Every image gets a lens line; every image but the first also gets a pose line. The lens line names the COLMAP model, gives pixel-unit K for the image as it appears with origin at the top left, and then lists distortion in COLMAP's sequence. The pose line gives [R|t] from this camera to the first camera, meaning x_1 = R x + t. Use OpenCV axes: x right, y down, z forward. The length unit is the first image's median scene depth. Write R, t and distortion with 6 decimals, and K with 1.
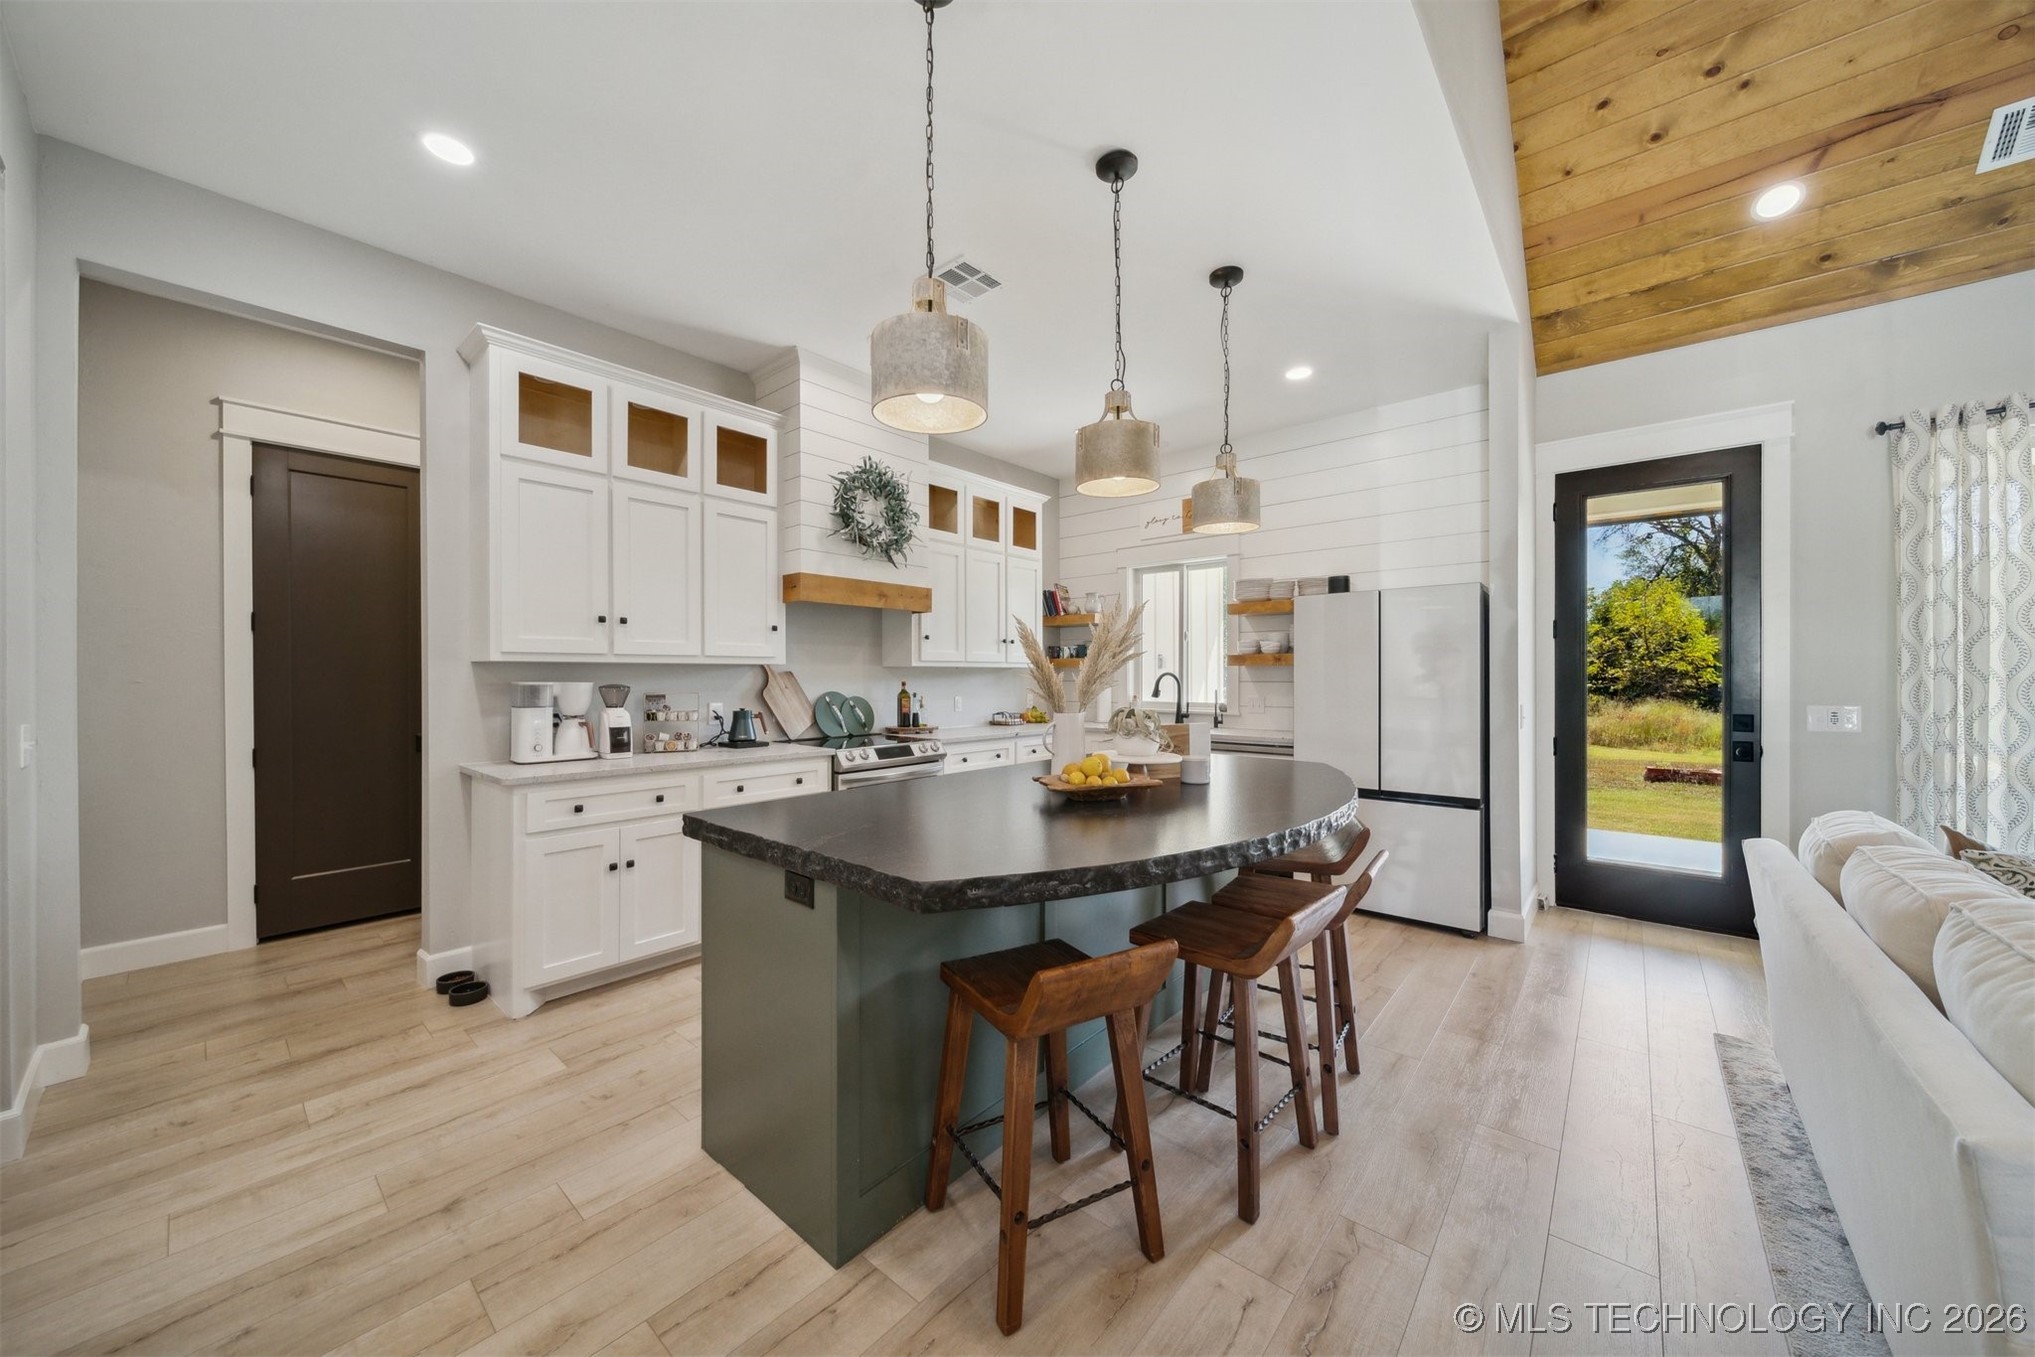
lens RADIAL K [[716.7, 0, 1005.3], [0, 716.7, 677.8], [0, 0, 1]] dist [-0.001462, -0.000398]
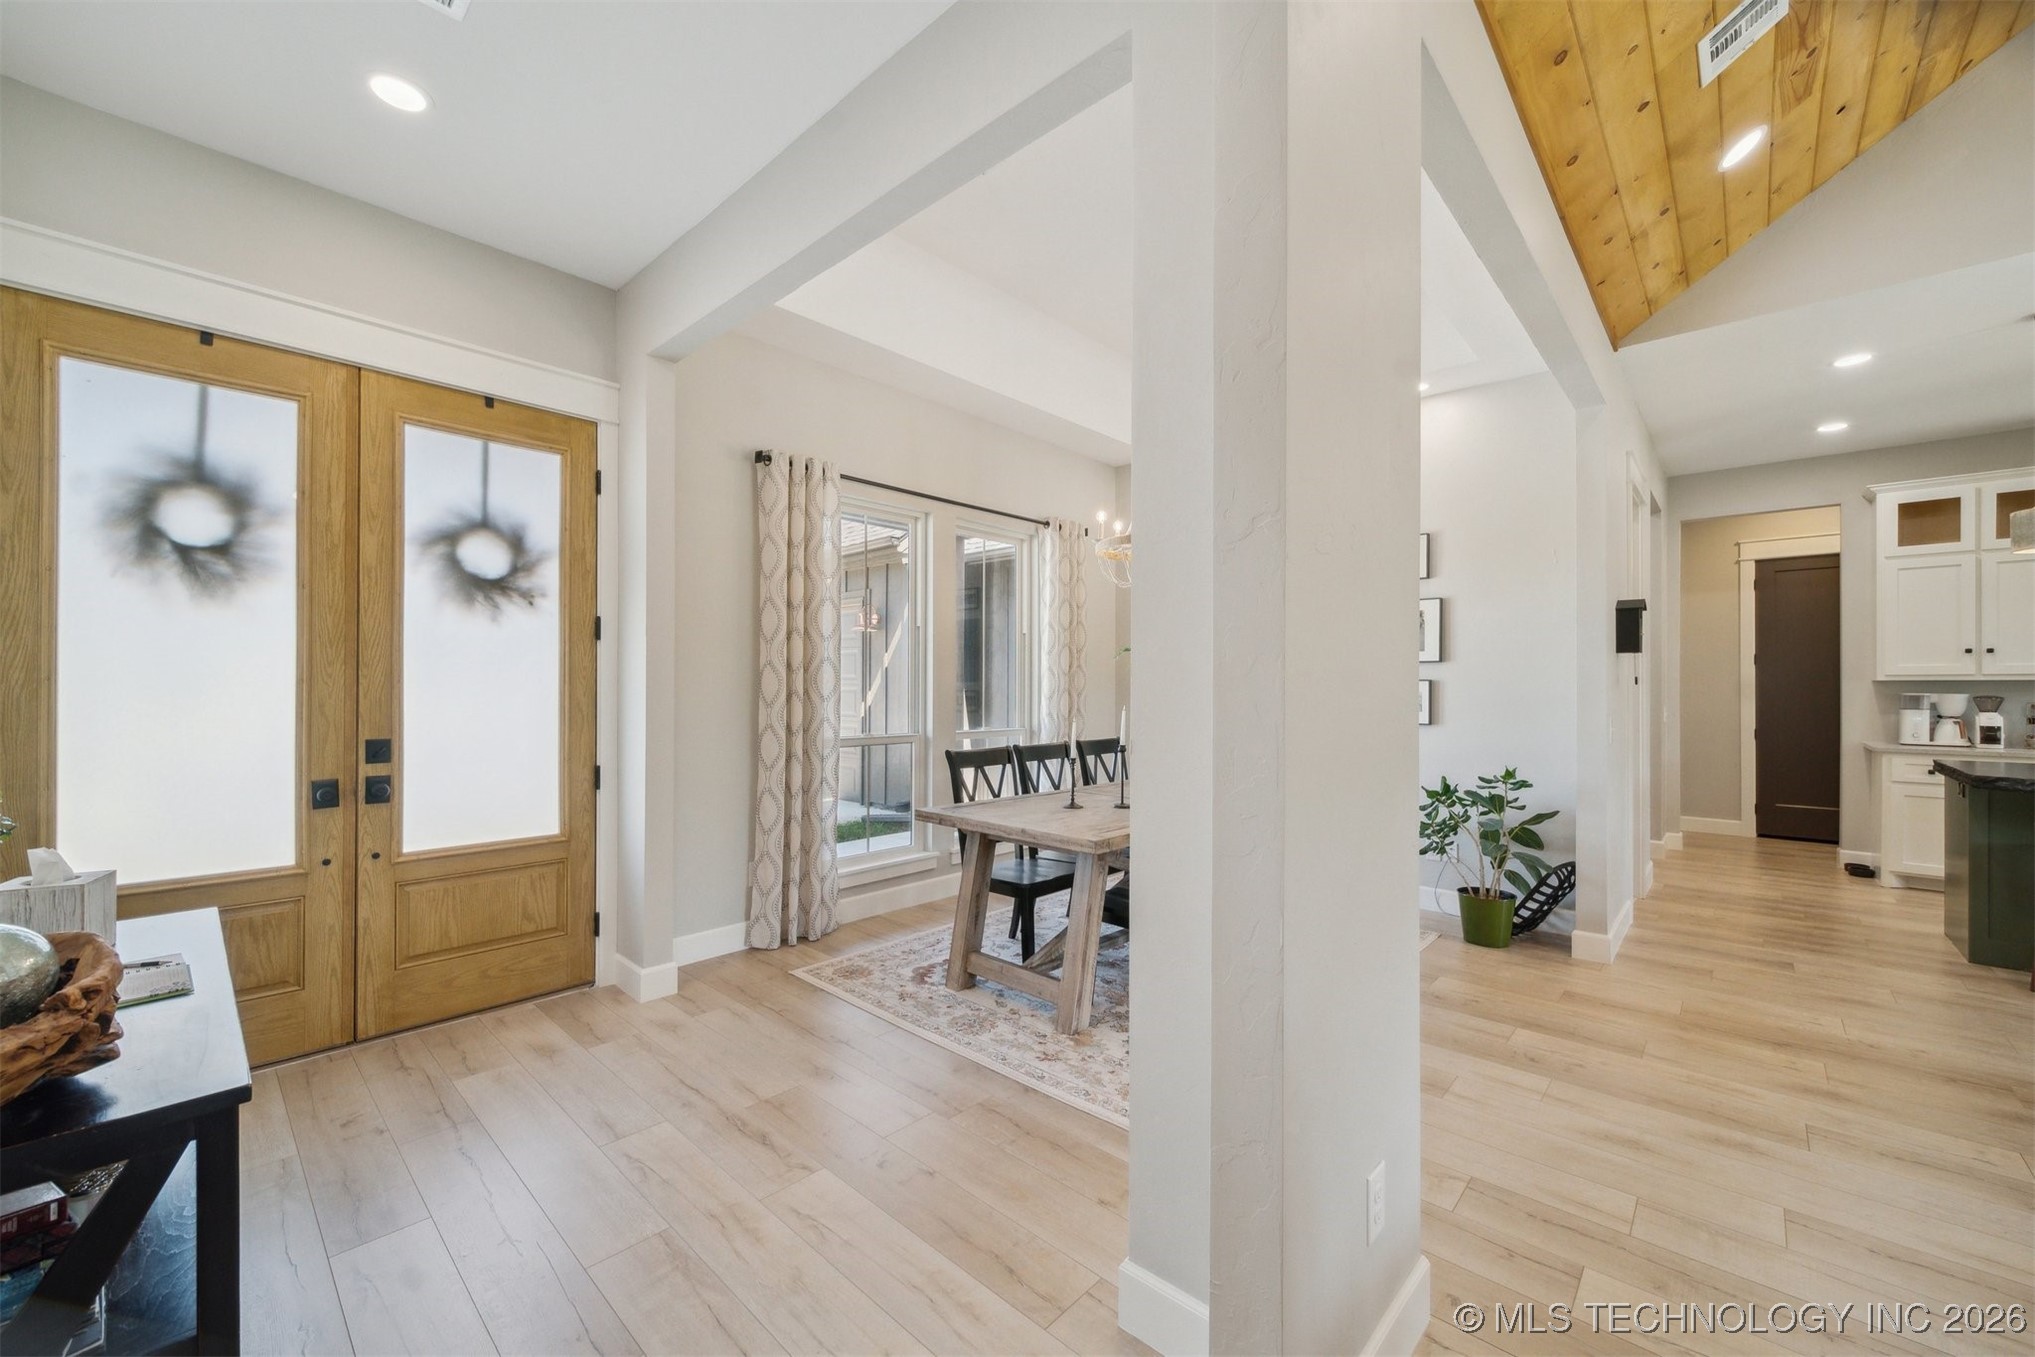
lens RADIAL K [[788.1, 0, 1009.8], [0, 788.1, 685.1], [0, 0, 1]] dist [-0.000800, -0.000607]
pose [[-0.033982, -0.002287, -0.999420, 0.992596], [-0.005785, 0.999981, -0.002092, 0.002635], [0.999406, 0.005711, -0.033995, -0.810214]]
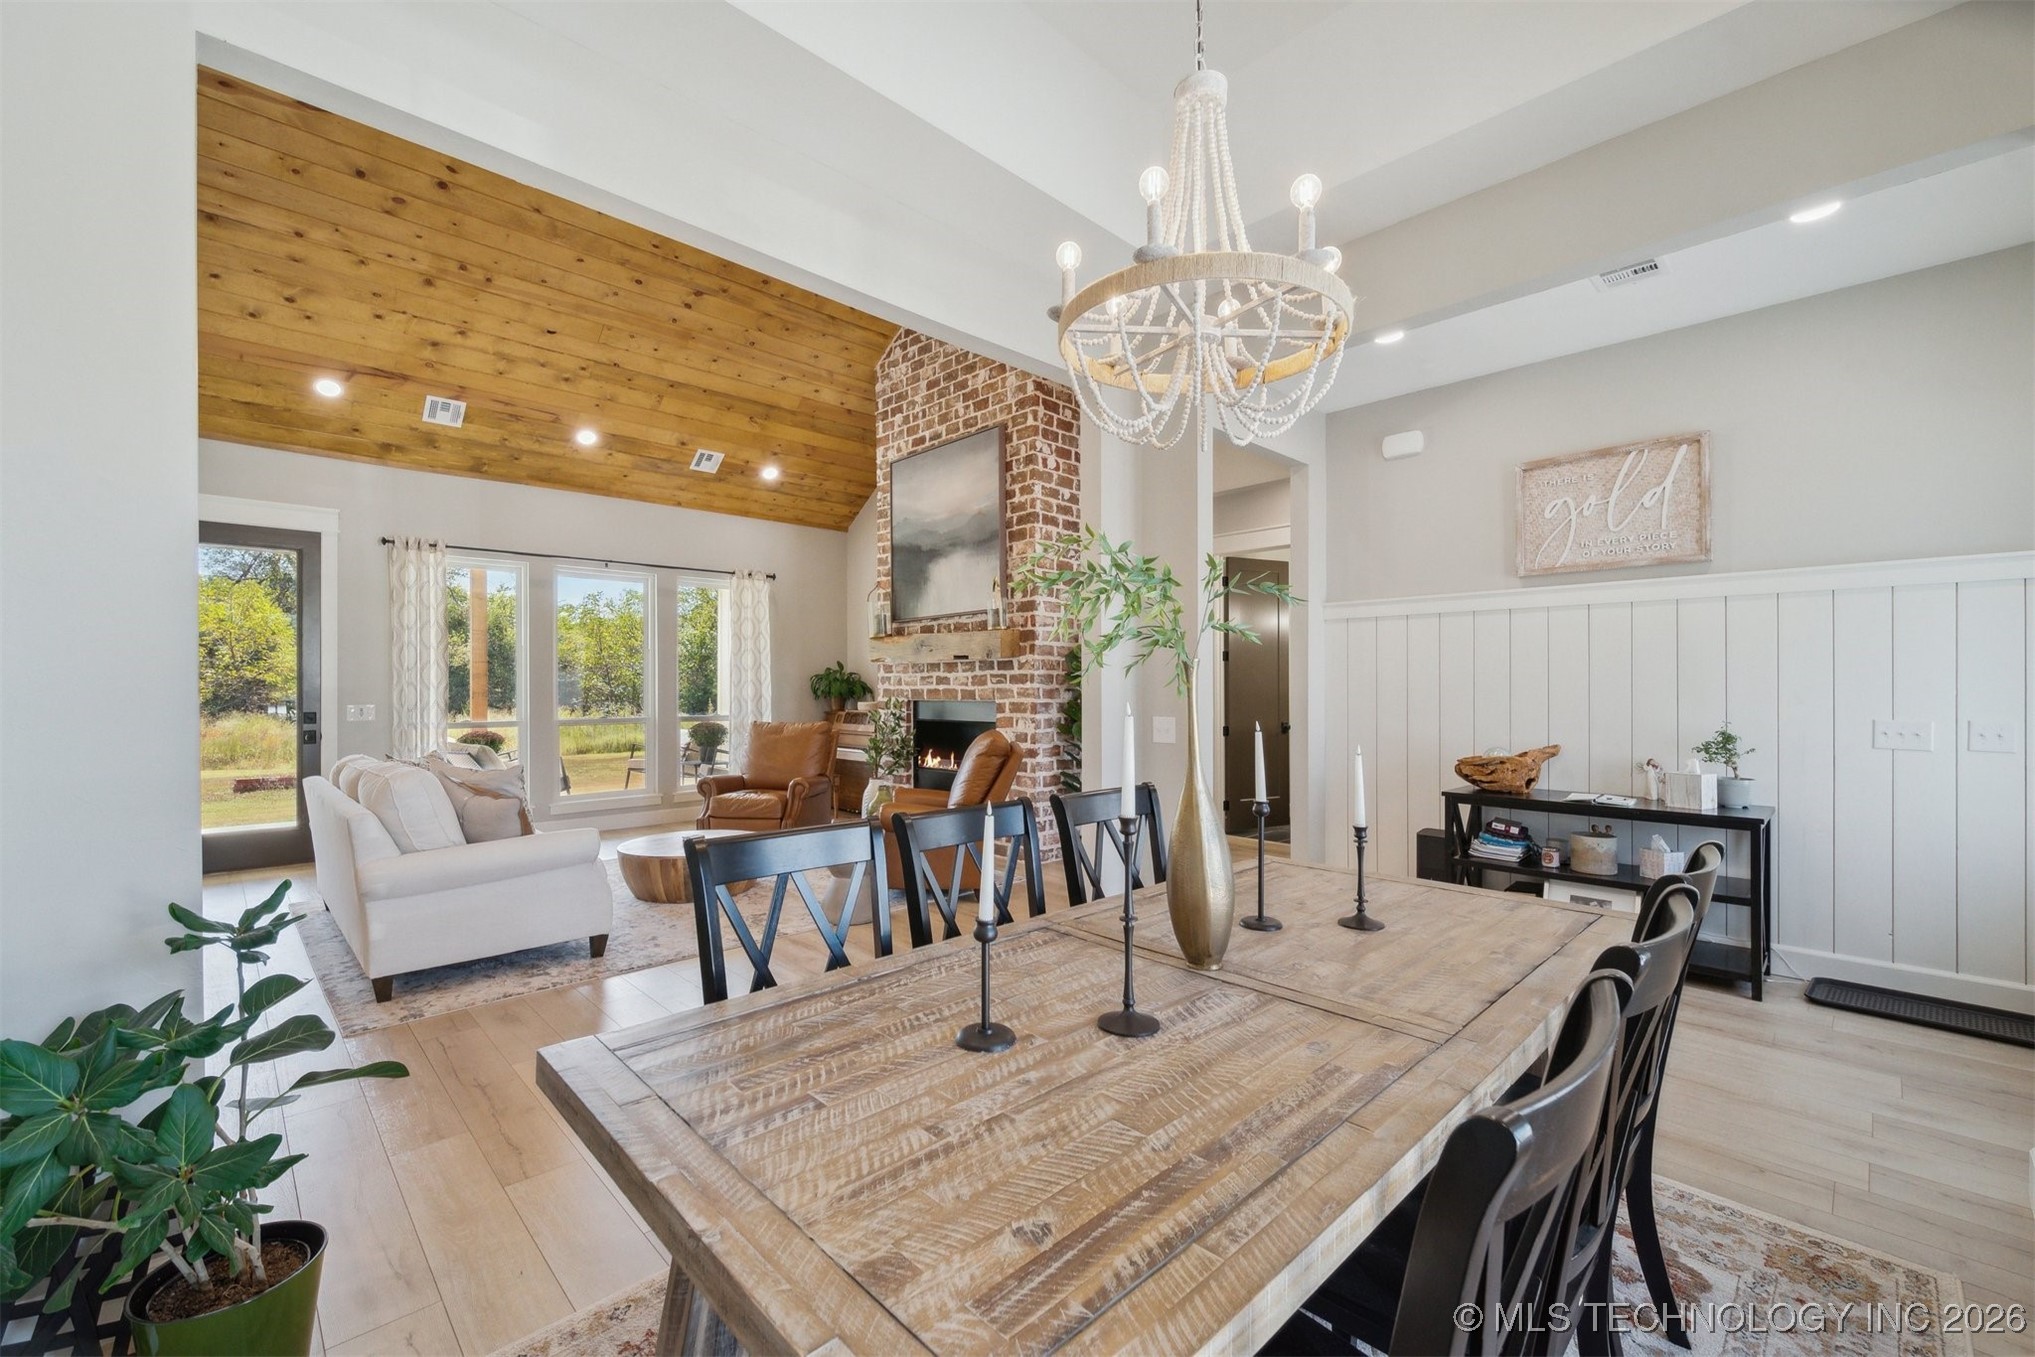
lens RADIAL K [[831.1, 0, 1010.4], [0, 831.1, 687.7], [0, 0, 1]] dist [-0.001623, -0.000216]
pose [[0.085246, 0.000598, 0.996360, -0.553205], [0.002109, 0.999997, -0.000781, 0.004833], [-0.996358, 0.002168, 0.085245, -0.587666]]
